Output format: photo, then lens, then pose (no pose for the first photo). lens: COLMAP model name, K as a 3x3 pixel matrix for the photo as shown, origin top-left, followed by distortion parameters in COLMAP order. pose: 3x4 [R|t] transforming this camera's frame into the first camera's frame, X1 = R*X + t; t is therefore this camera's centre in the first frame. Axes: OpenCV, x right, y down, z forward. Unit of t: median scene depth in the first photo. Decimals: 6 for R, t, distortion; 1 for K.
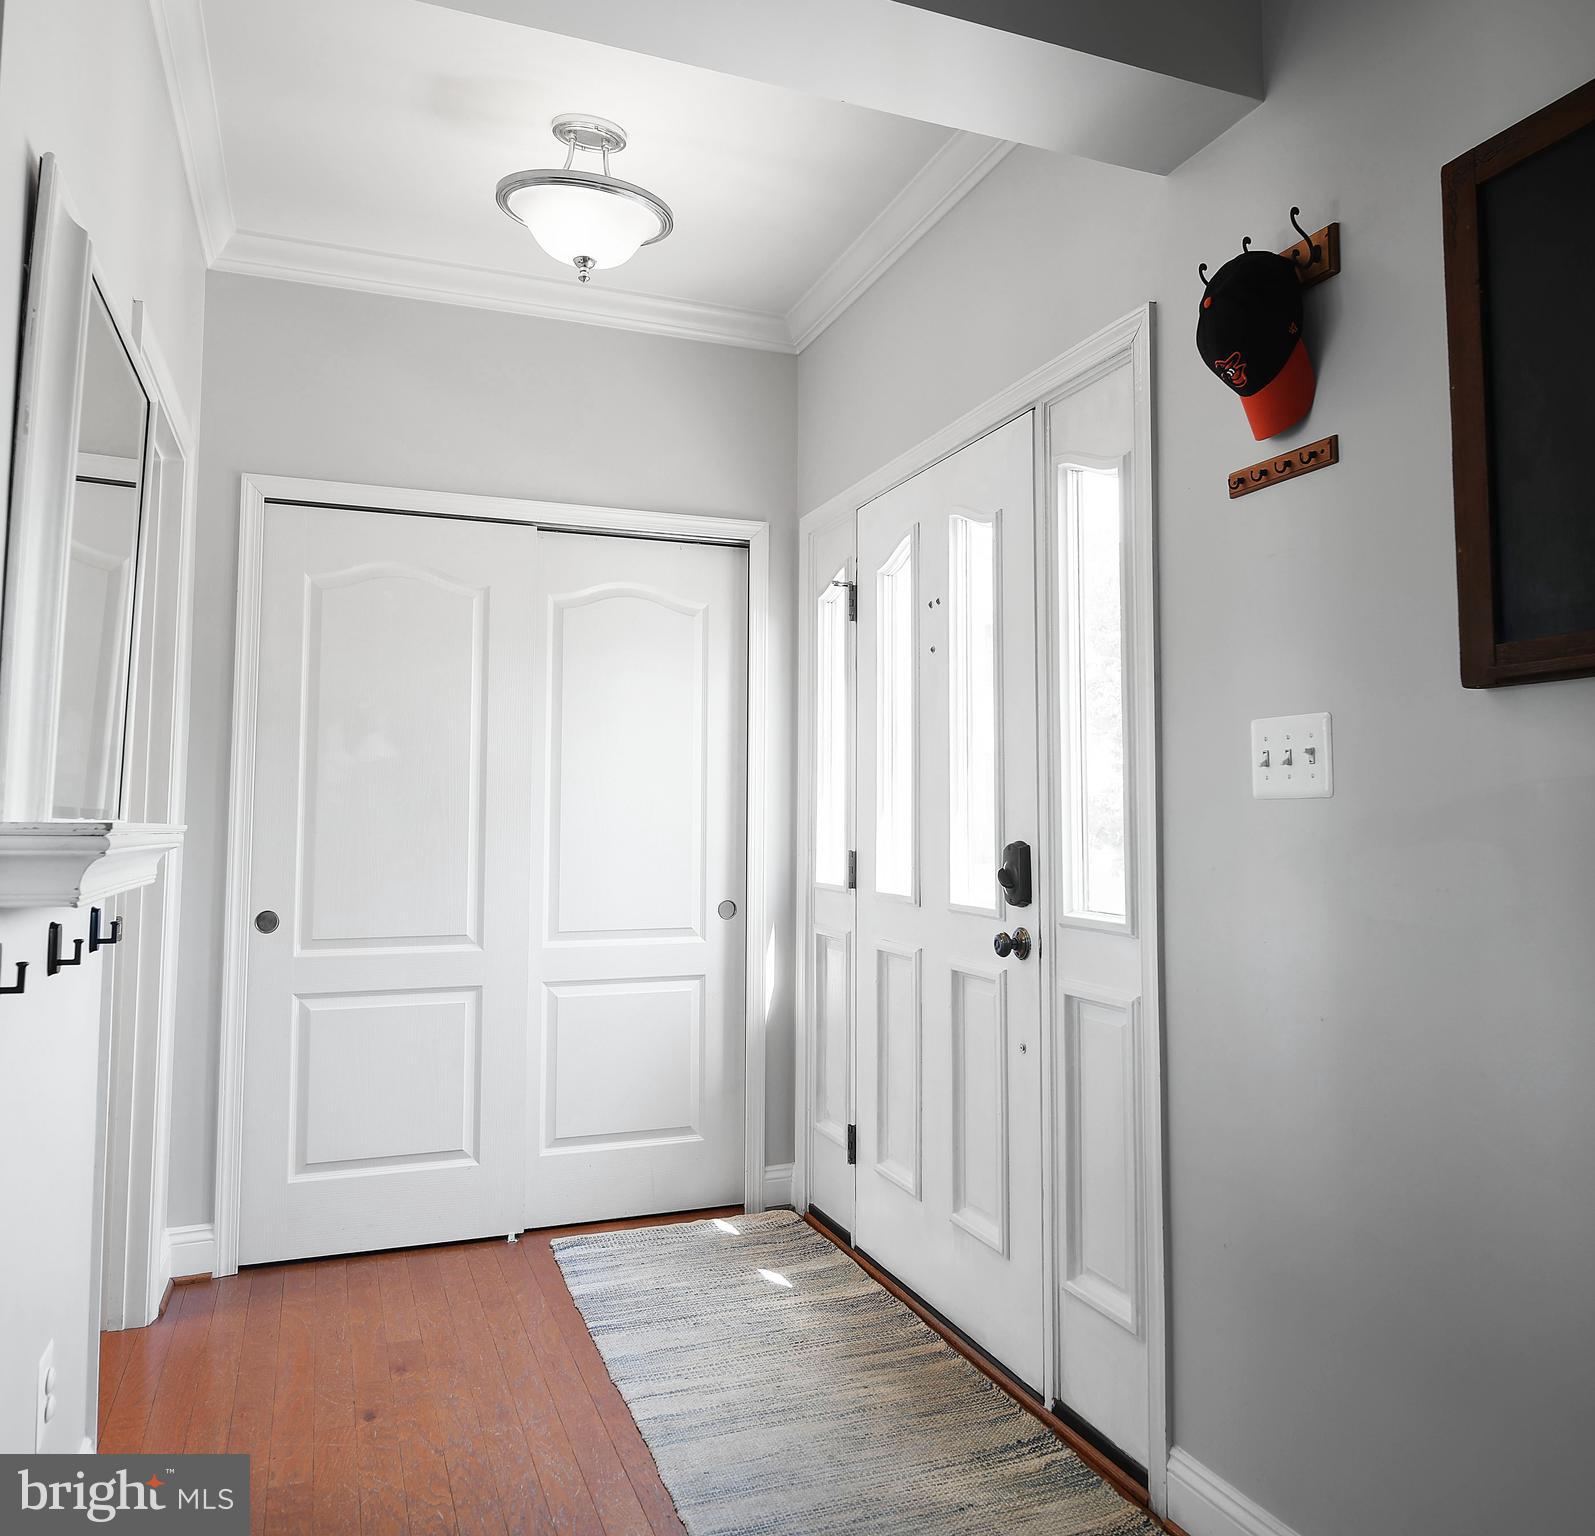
lens RADIAL K [[1223.1, 0, 798.1], [0, 1223.1, 715.0], [0, 0, 1]] dist [0.004051, 0.002368]
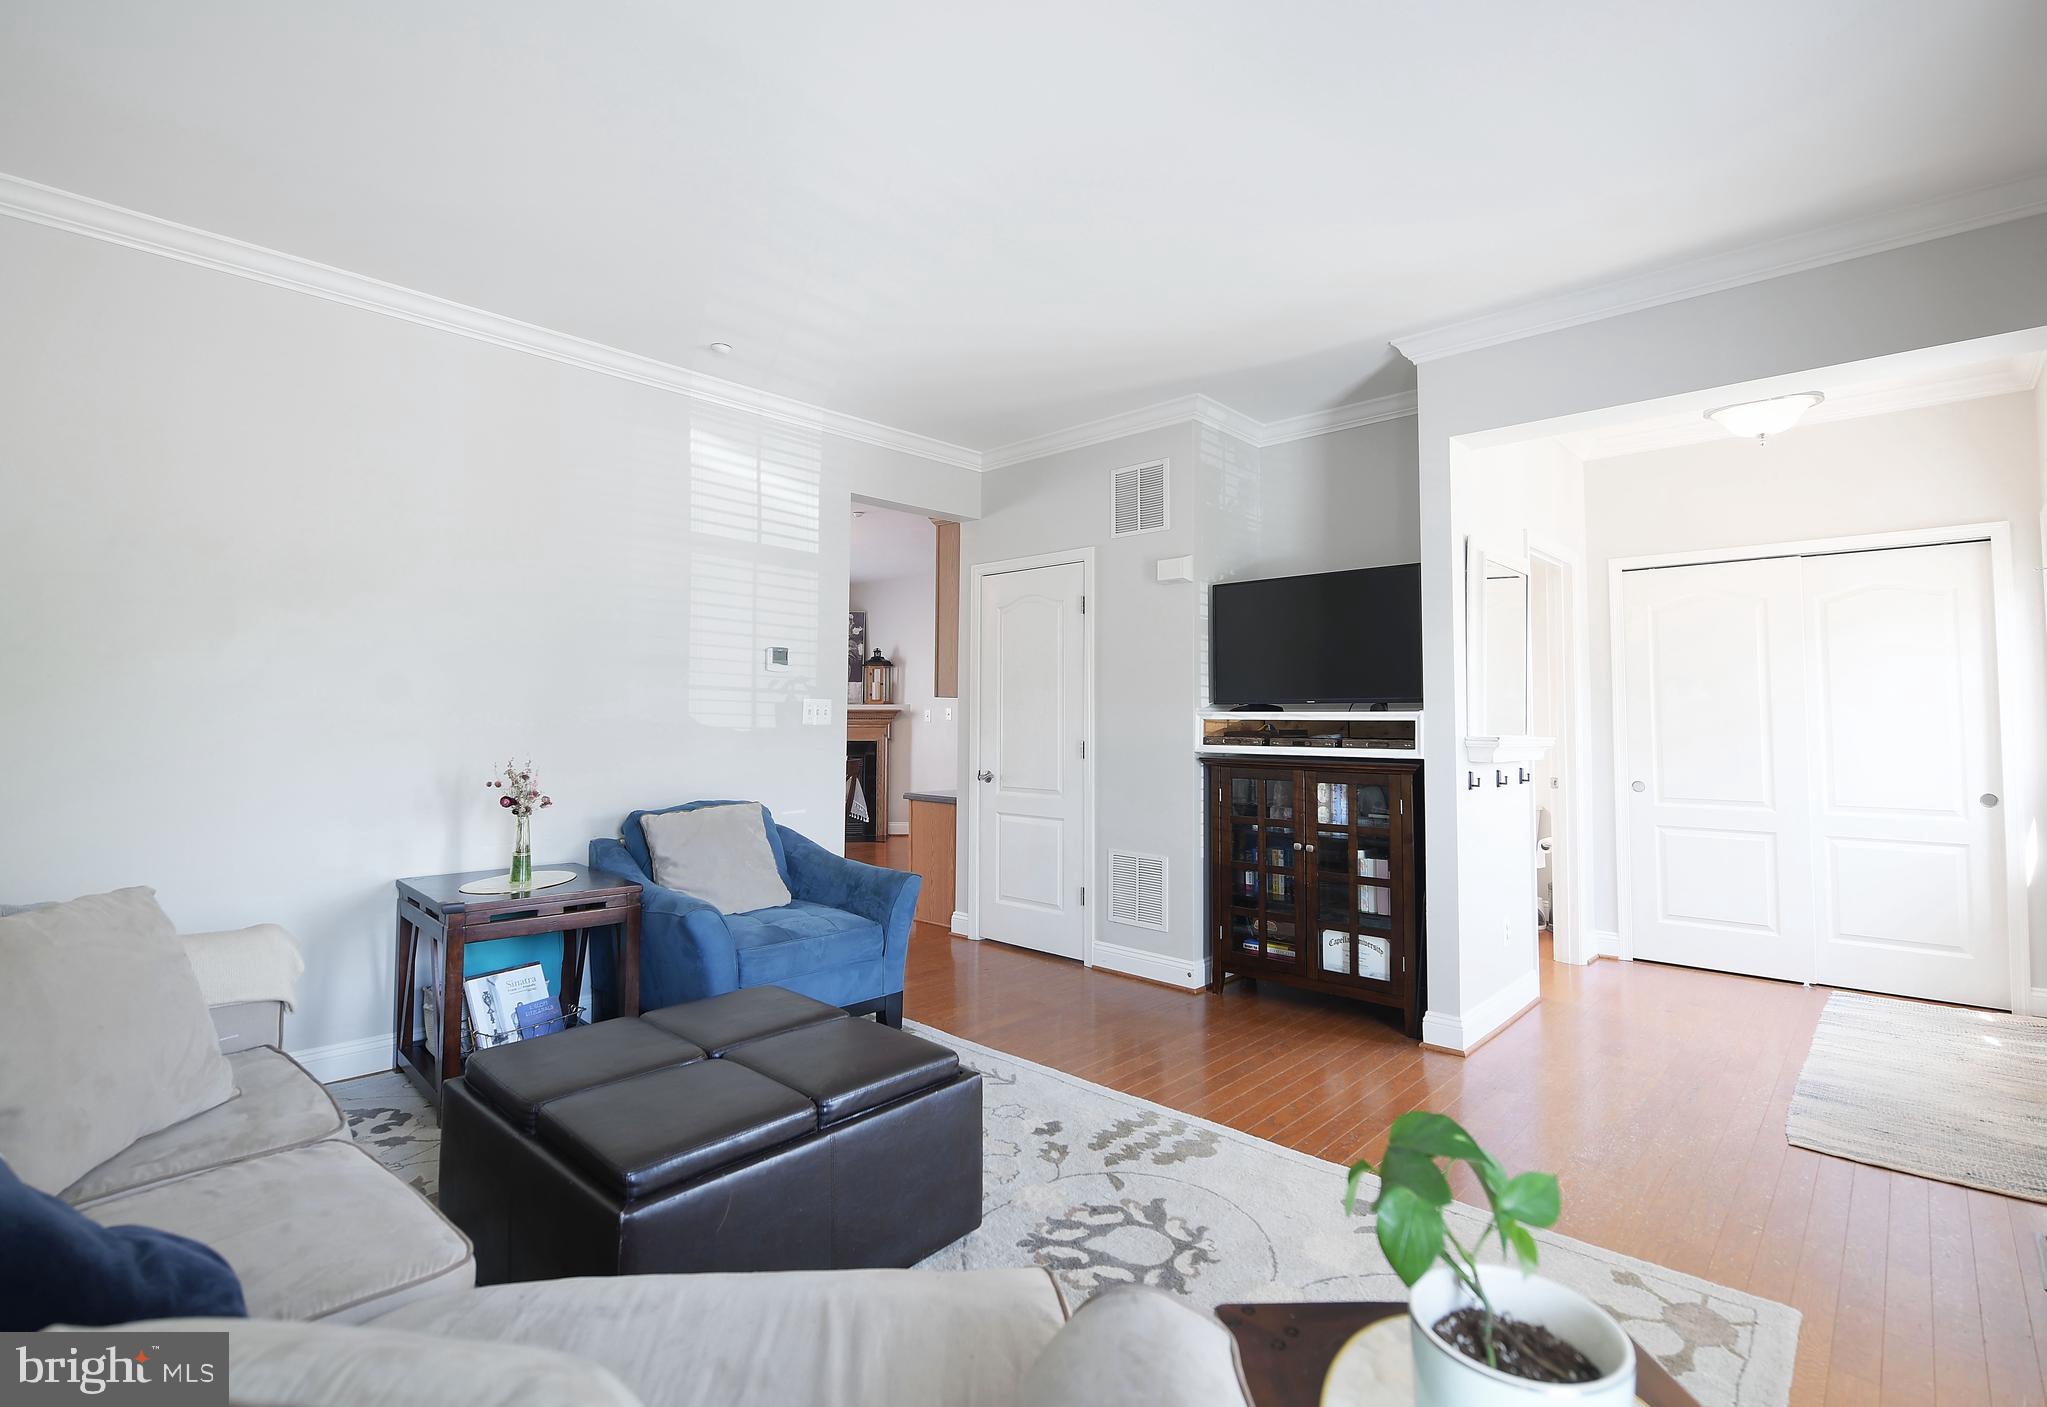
lens RADIAL K [[962.5, 0, 1023.5], [0, 962.5, 703.5], [0, 0, 1]] dist [0.000487, 0.000158]
pose [[0.438764, -0.020088, -0.898378, 0.487626], [0.073763, 0.997181, 0.013728, -0.052883], [0.895570, -0.072291, 0.439009, -0.510207]]
